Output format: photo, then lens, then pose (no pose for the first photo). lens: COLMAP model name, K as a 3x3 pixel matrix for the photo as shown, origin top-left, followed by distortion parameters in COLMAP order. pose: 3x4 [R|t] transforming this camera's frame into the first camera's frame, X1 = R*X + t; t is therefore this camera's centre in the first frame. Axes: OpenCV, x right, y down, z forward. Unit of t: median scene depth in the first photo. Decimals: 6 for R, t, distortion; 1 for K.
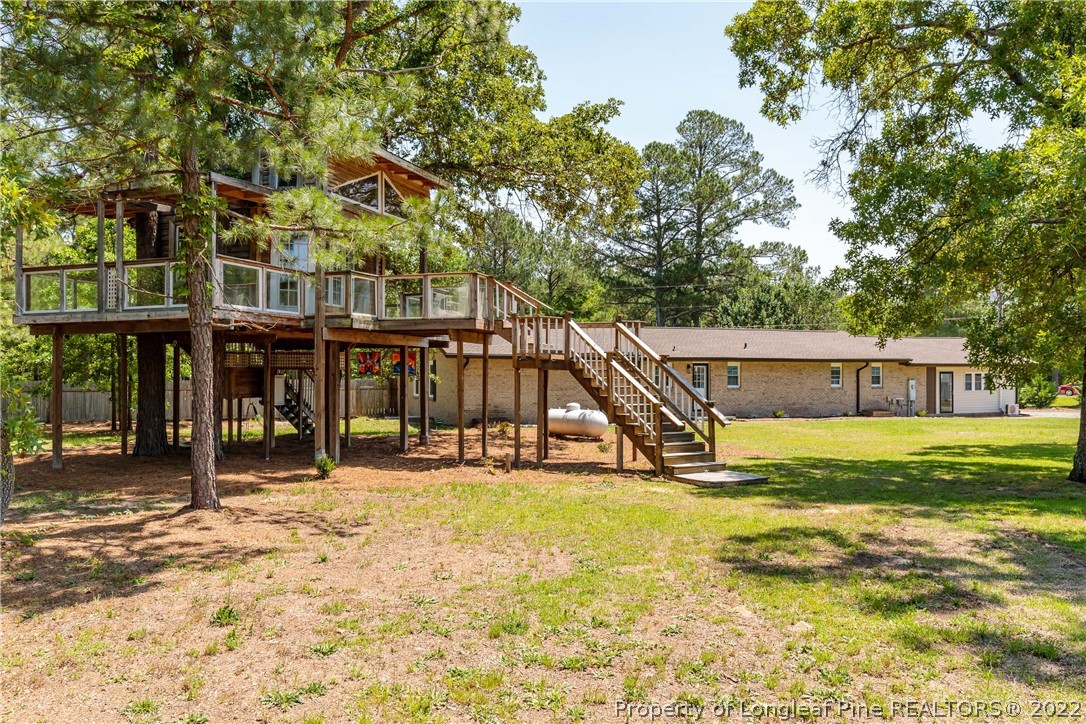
lens RADIAL K [[772.3, 0, 543.0], [0, 772.3, 362.0], [0, 0, 1]] dist [0.002790, -0.003082]
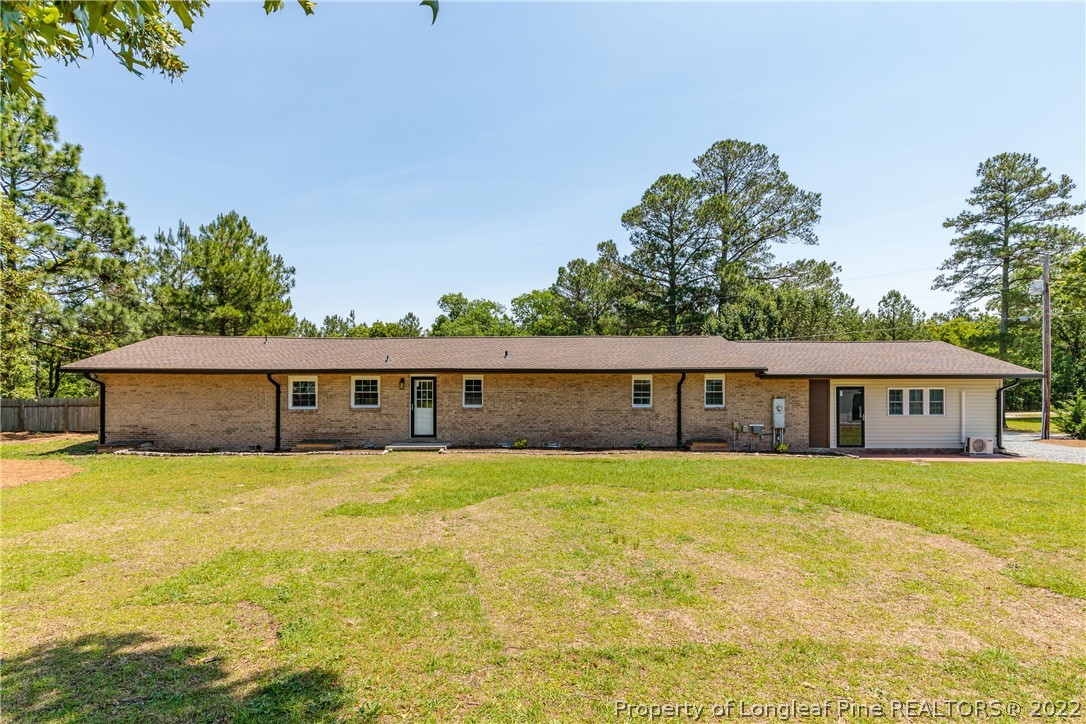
lens RADIAL K [[510.2, 0, 542.5], [0, 510.2, 385.9], [0, 0, 1]] dist [0.015244, 0.000328]
pose [[0.928189, -0.006664, -0.372050, 0.468389], [0.006976, 0.999976, -0.000508, 0.011166], [0.372044, -0.002124, 0.928213, 0.513340]]
